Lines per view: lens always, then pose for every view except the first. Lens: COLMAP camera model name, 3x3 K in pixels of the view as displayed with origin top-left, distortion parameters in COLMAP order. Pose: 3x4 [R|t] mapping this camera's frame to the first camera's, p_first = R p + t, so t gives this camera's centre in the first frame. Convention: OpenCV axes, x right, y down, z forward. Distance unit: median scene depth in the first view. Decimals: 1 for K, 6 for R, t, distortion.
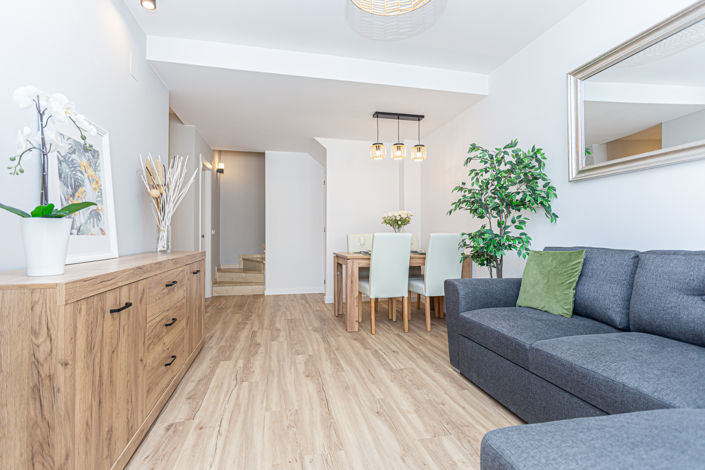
lens RADIAL K [[311.0, 0, 349.9], [0, 311.0, 232.4], [0, 0, 1]] dist [-0.000973, -0.000322]
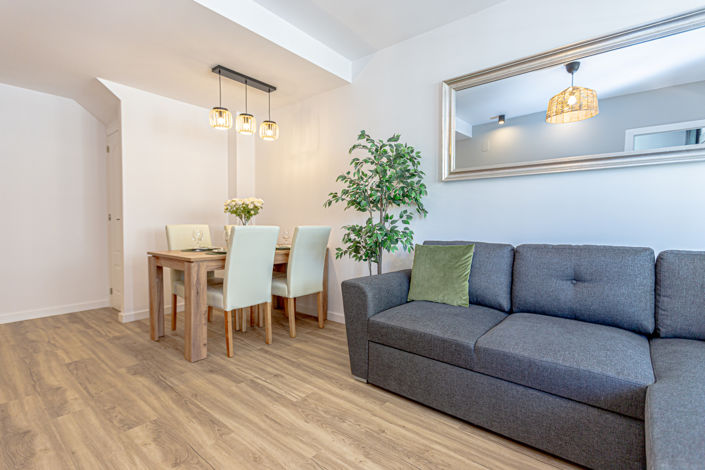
lens RADIAL K [[311.0, 0, 349.9], [0, 311.0, 232.4], [0, 0, 1]] dist [-0.000973, -0.000322]
pose [[0.790607, -0.014731, 0.612147, -0.207699], [-0.011483, 0.999178, 0.038876, -0.019042], [-0.612217, -0.037765, 0.789788, 0.289908]]
